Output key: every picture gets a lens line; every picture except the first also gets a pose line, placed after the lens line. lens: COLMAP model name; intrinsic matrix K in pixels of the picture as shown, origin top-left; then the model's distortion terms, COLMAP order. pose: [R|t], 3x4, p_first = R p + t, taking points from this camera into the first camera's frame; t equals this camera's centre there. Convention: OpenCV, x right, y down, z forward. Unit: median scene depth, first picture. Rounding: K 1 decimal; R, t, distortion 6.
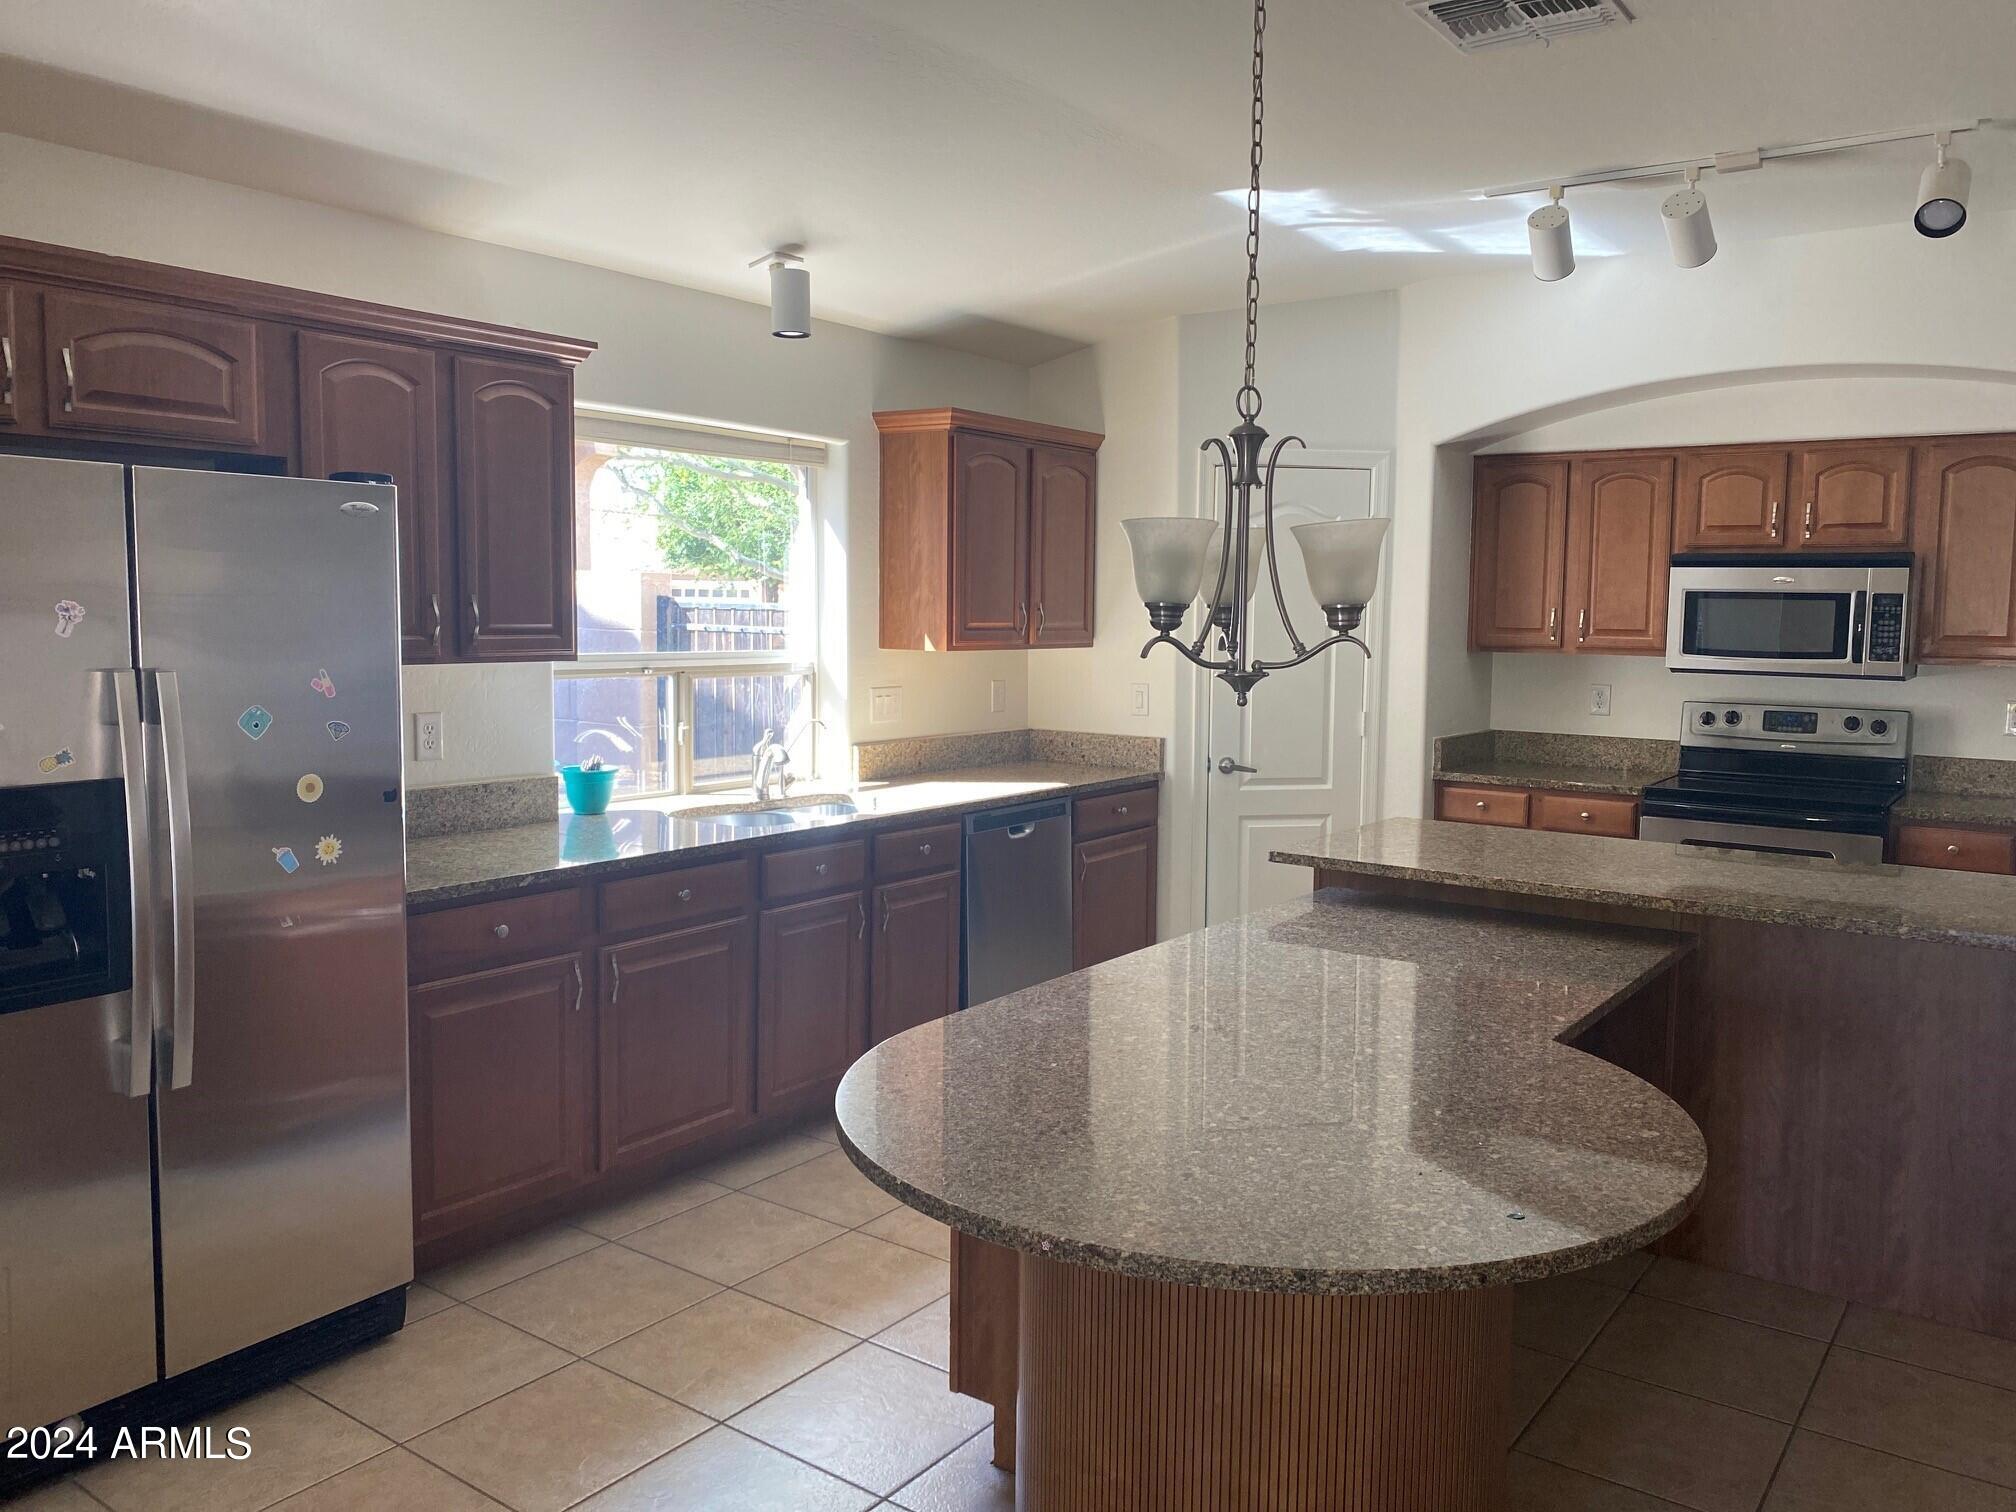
lens RADIAL K [[1530.9, 0, 1008.0], [0, 1530.9, 756.0], [0, 0, 1]] dist [0.001185, -0.001862]
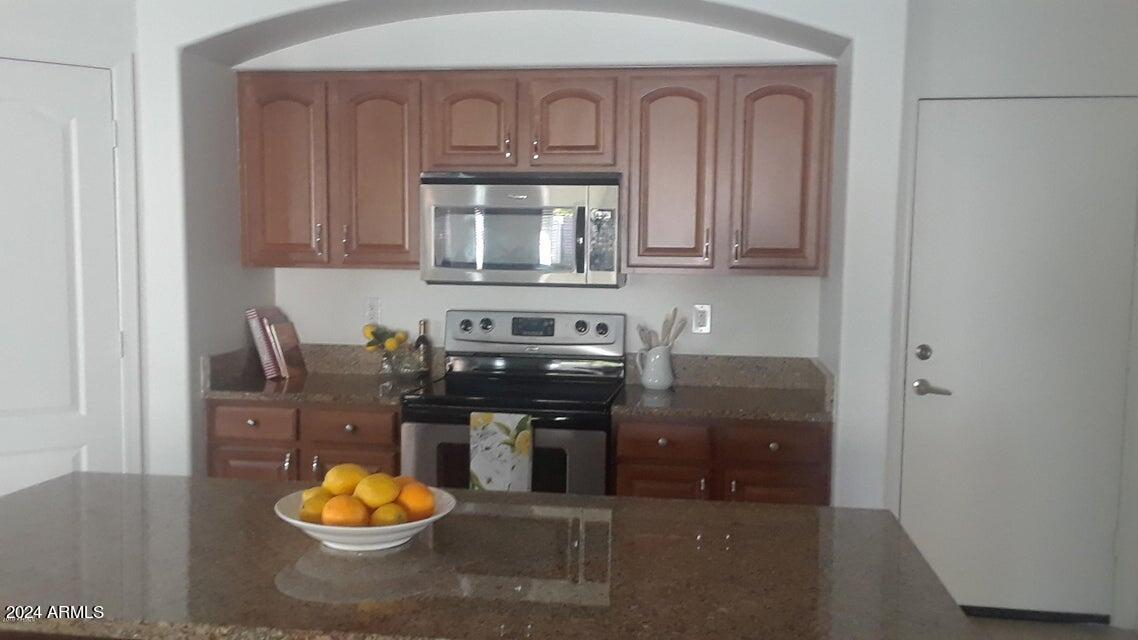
lens RADIAL K [[960.5, 0, 569.0], [0, 960.5, 320.0], [0, 0, 1]] dist [0.044089, -0.000123]
pose [[0.890410, -0.033155, 0.453950, 0.228585], [0.044687, 0.998893, -0.014697, -0.016740], [-0.452961, 0.033372, 0.890906, 0.383613]]
